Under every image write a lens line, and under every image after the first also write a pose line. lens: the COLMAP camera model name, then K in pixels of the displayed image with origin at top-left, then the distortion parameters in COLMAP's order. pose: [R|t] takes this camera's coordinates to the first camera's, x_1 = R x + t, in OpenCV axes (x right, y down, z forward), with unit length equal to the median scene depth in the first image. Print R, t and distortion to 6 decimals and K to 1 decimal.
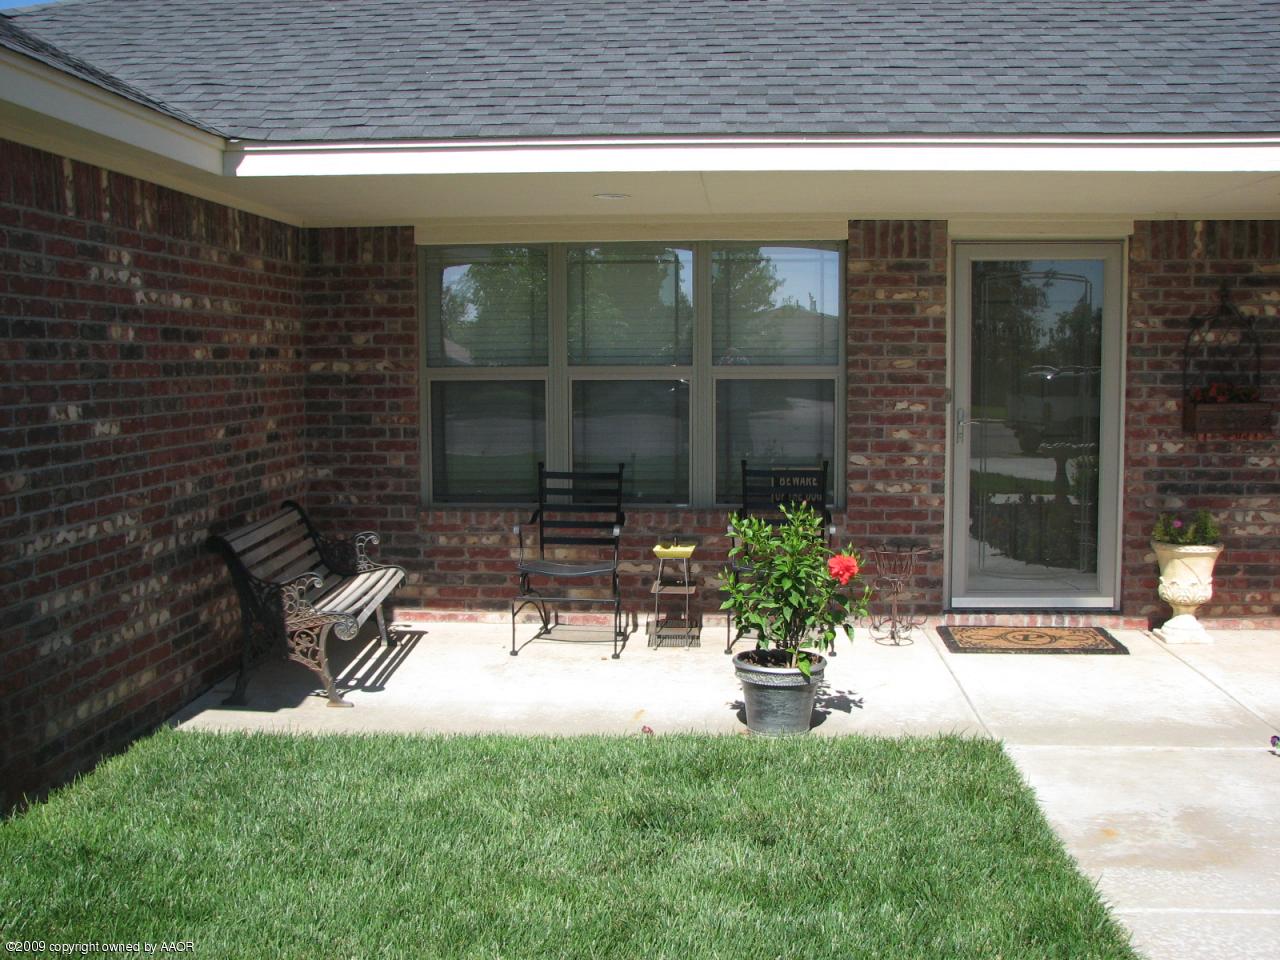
lens RADIAL K [[1363.7, 0, 659.5], [0, 1363.7, 481.6], [0, 0, 1]] dist [-0.195442, 0.292814]
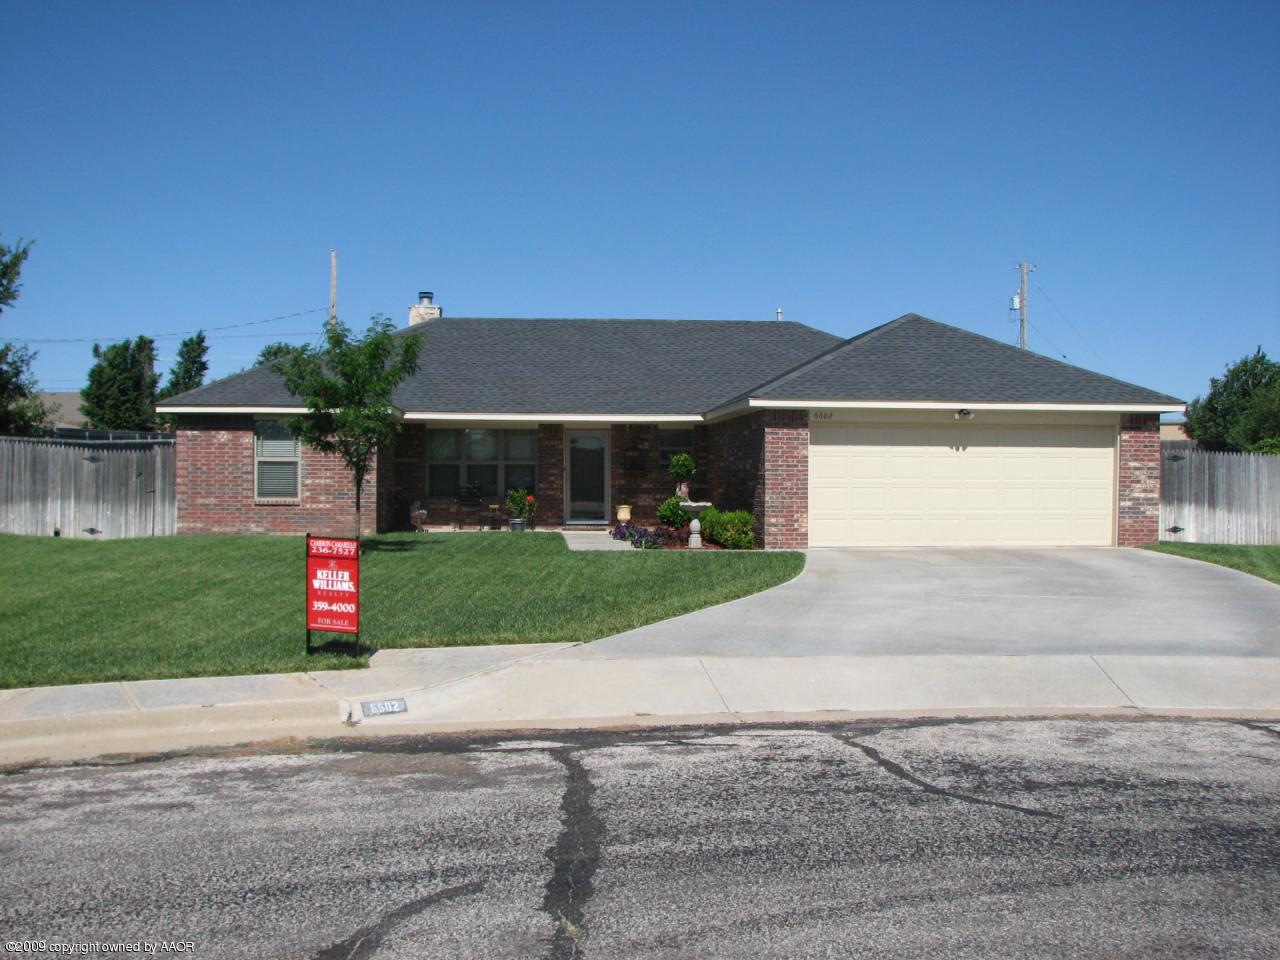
lens RADIAL K [[1363.7, 0, 659.5], [0, 1363.7, 481.6], [0, 0, 1]] dist [-0.195442, 0.292814]
pose [[0.987535, 0.006689, 0.157259, -0.133993], [0.007031, 0.996224, -0.086532, 0.318210], [-0.157244, 0.086559, 0.983759, -2.931804]]
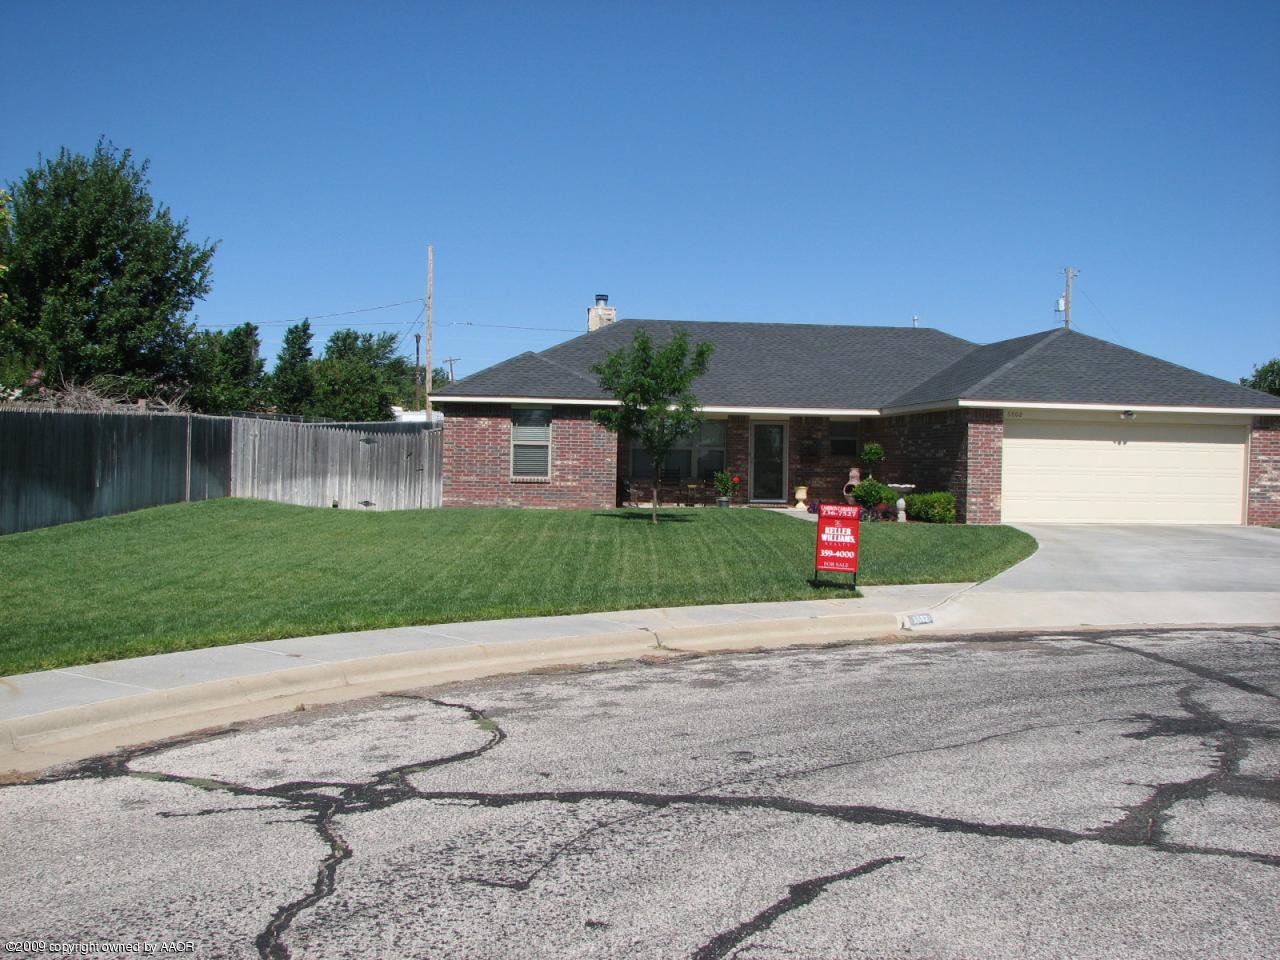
lens RADIAL K [[1363.7, 0, 659.5], [0, 1363.7, 481.6], [0, 0, 1]] dist [-0.195442, 0.292814]
pose [[0.983614, 0.017387, 0.179449, -0.897451], [-0.003858, 0.997141, -0.075468, 0.372618], [-0.180248, 0.073539, 0.980868, -3.407074]]
